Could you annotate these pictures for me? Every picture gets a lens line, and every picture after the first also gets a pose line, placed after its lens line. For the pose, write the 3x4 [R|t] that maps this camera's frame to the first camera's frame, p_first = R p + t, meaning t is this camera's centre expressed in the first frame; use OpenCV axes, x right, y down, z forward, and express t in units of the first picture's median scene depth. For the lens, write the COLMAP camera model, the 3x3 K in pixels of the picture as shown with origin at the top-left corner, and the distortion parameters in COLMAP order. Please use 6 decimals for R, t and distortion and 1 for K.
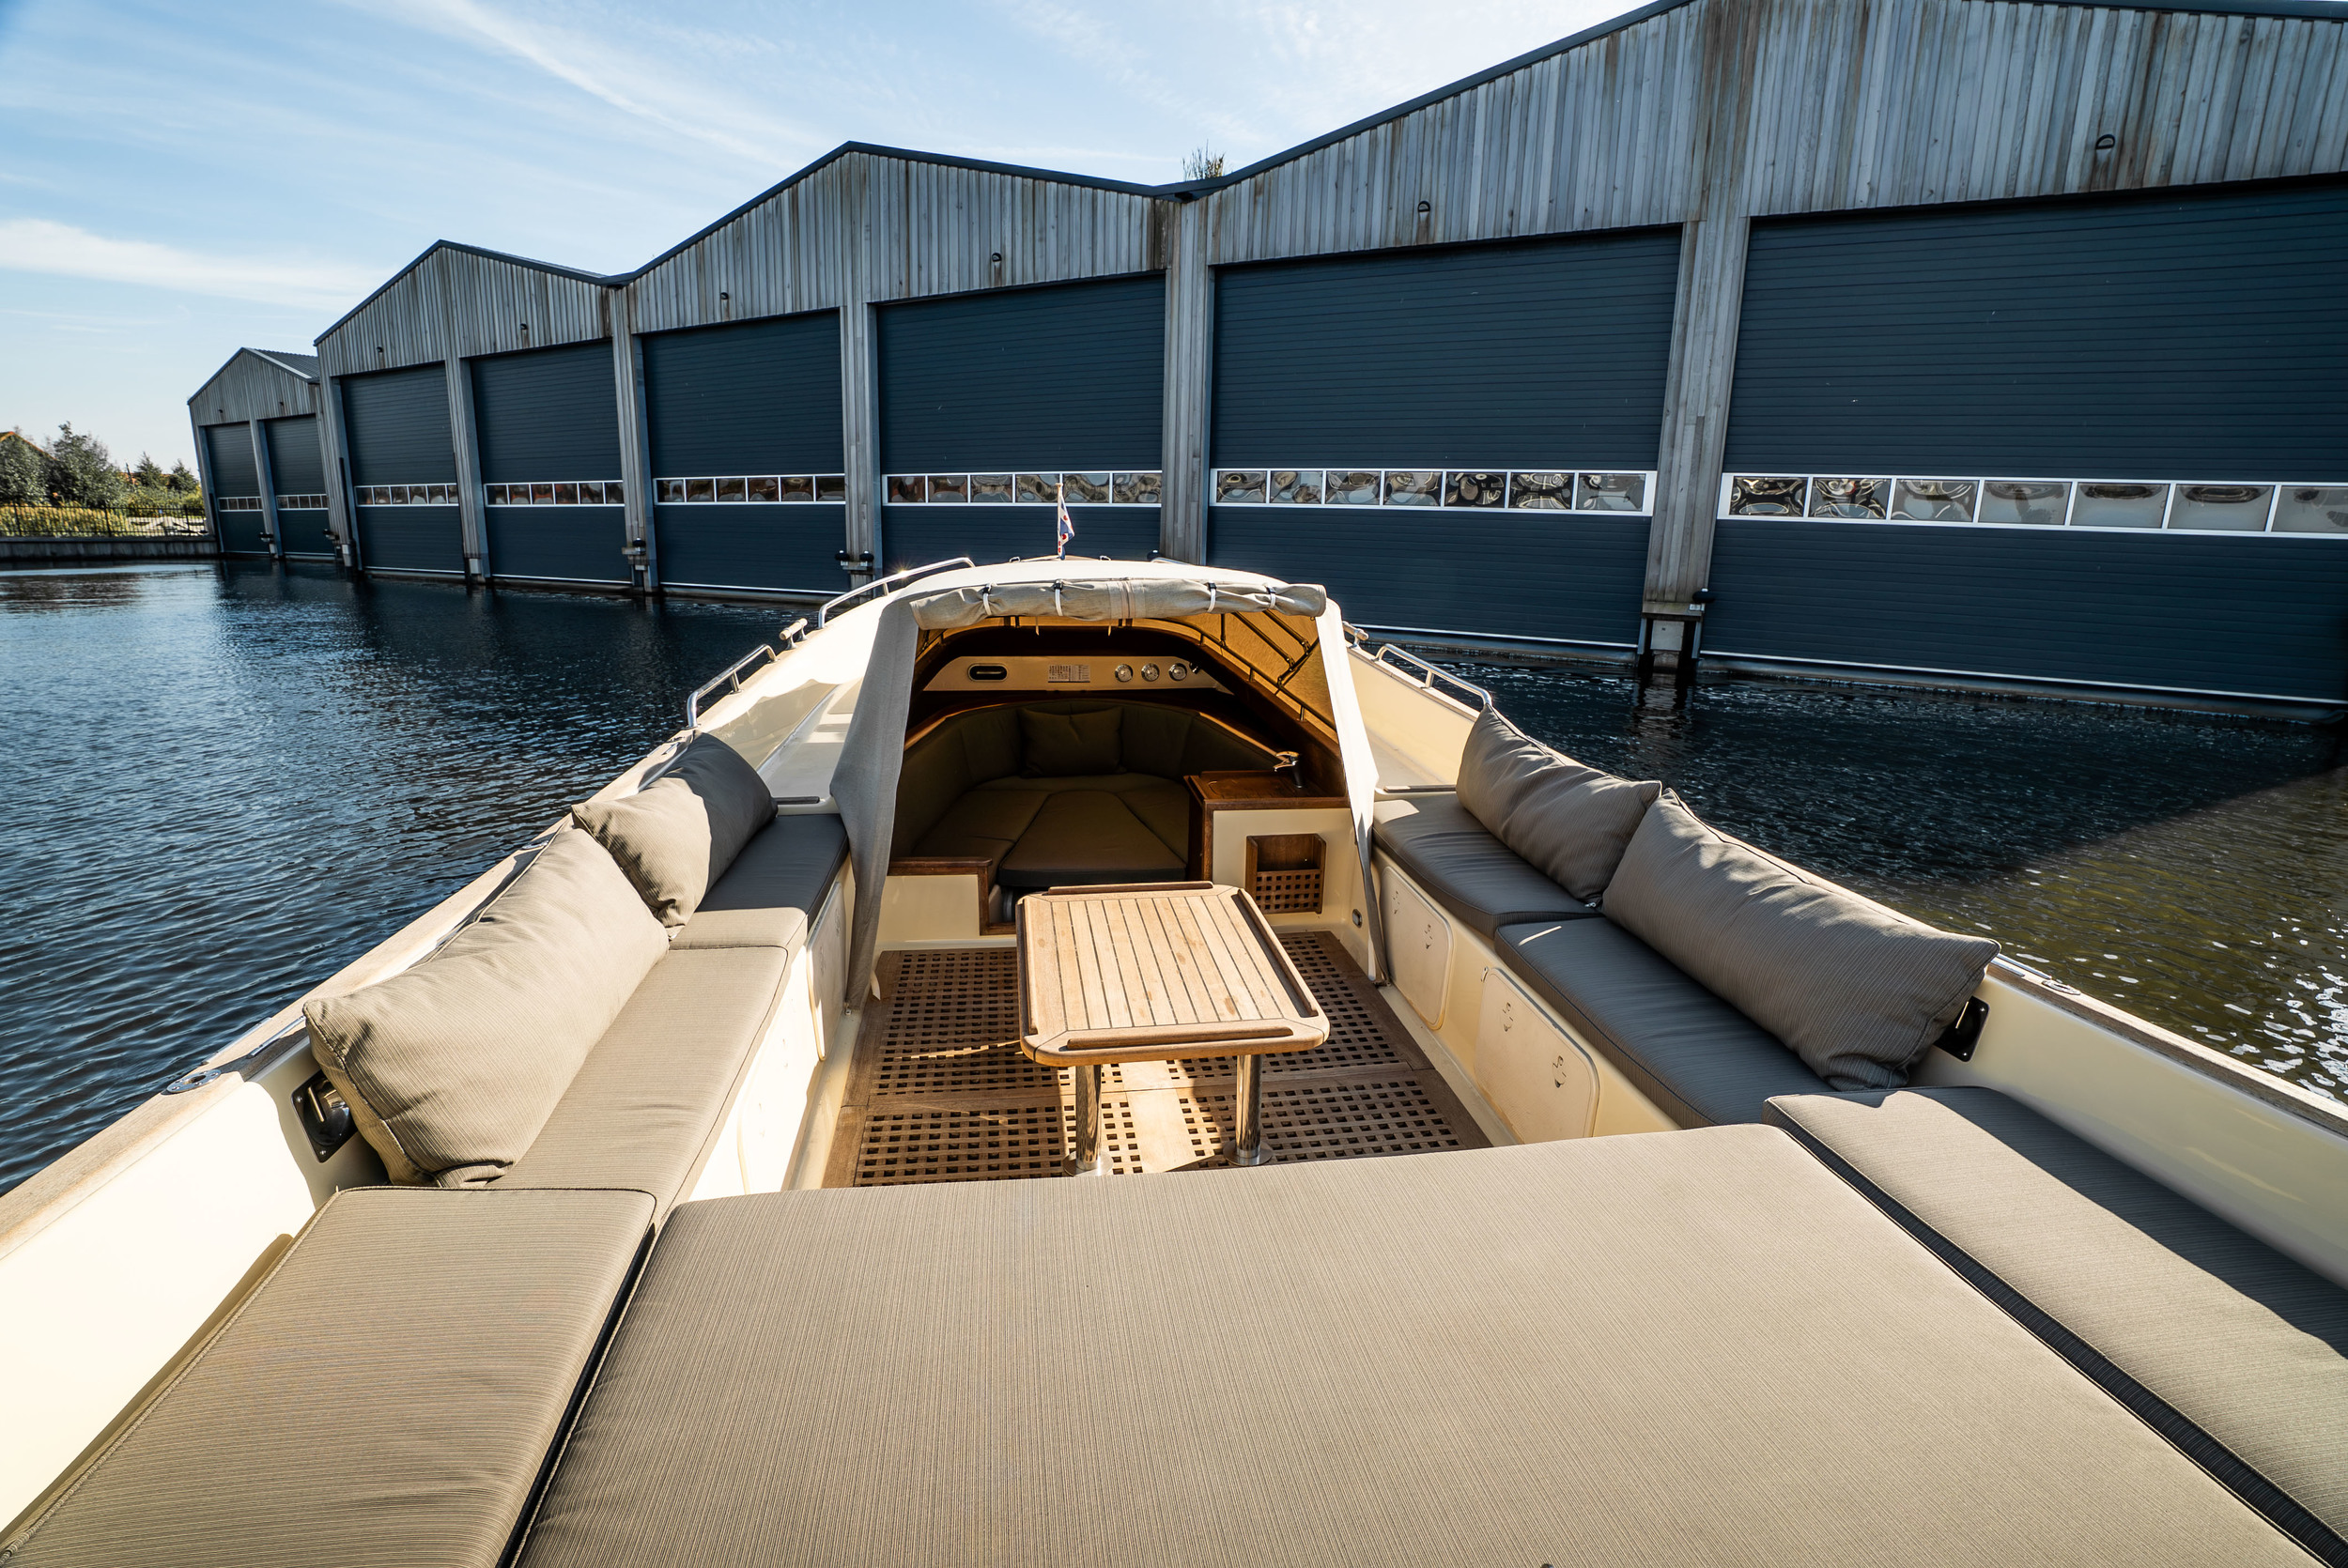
lens RADIAL K [[1106.6, 0, 1169.1], [0, 1106.6, 749.3], [0, 0, 1]] dist [0.023543, 0.000010]
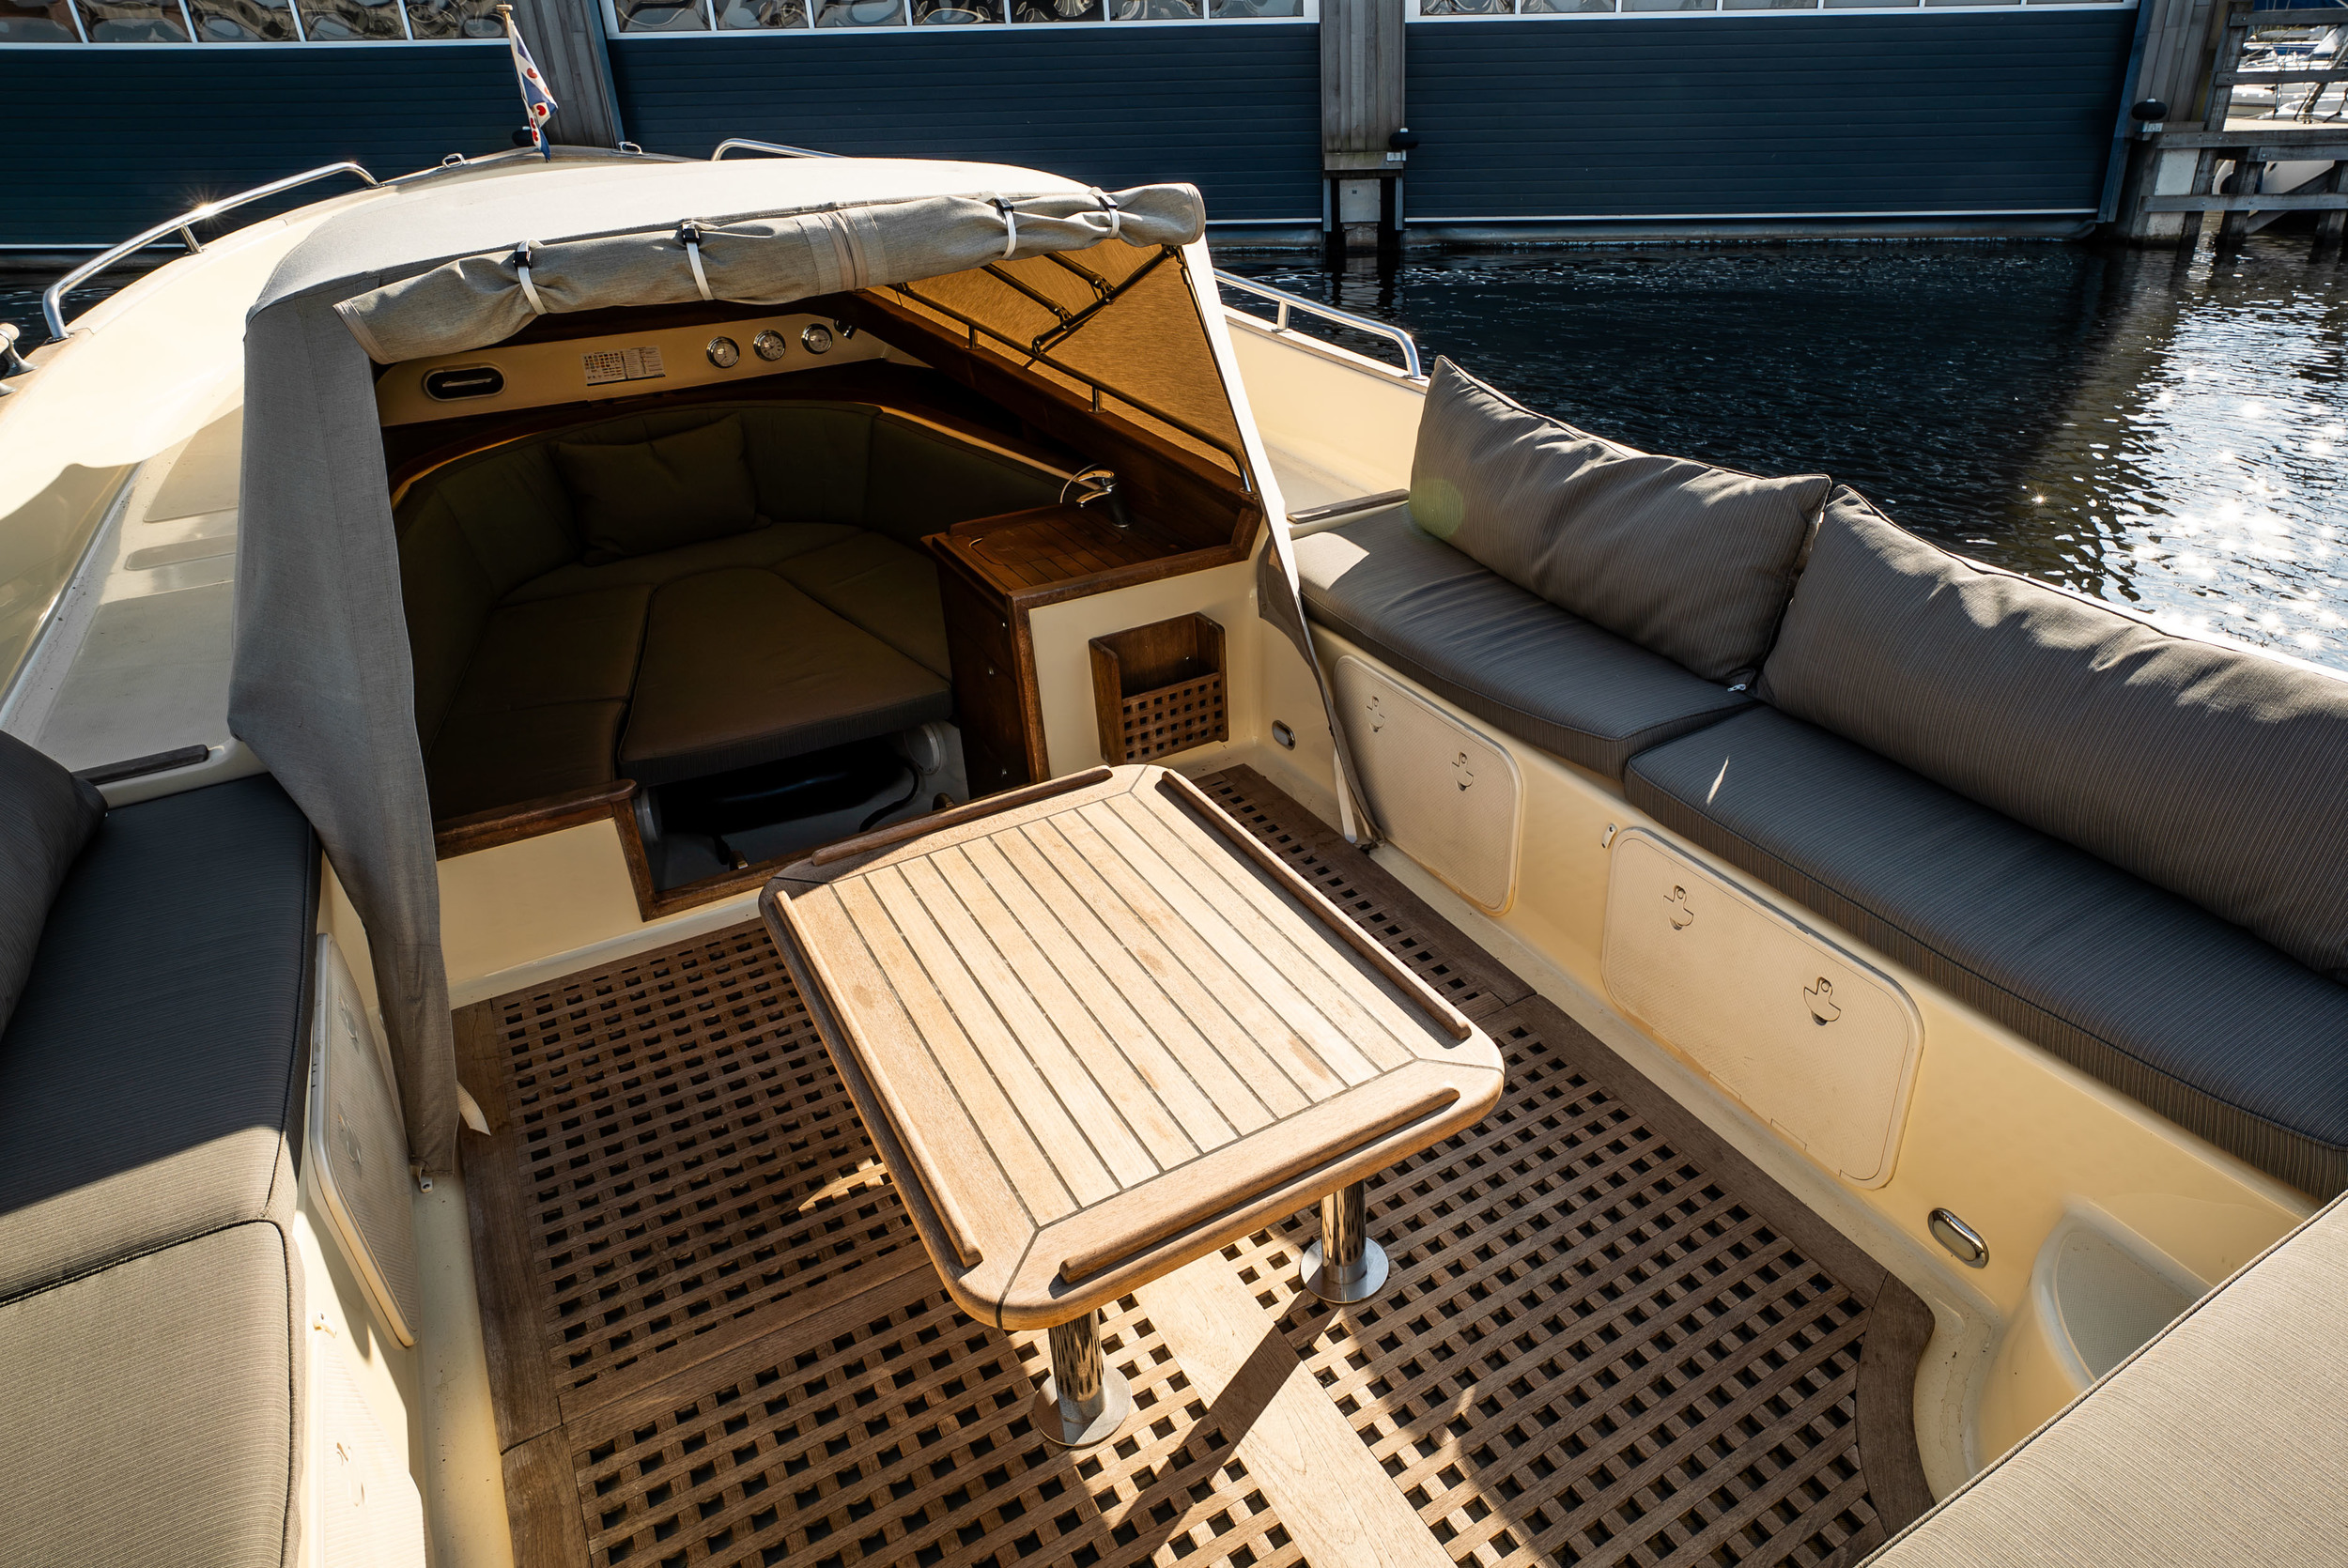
lens RADIAL K [[1429.3, 0, 1318.1], [0, 1429.3, 733.0], [0, 0, 1]] dist [-0.062089, 0.076761]
pose [[0.913949, -0.212828, 0.345545, -0.093700], [0.123406, 0.956882, 0.262960, -0.059745], [-0.386611, -0.197689, 0.900806, 0.287773]]
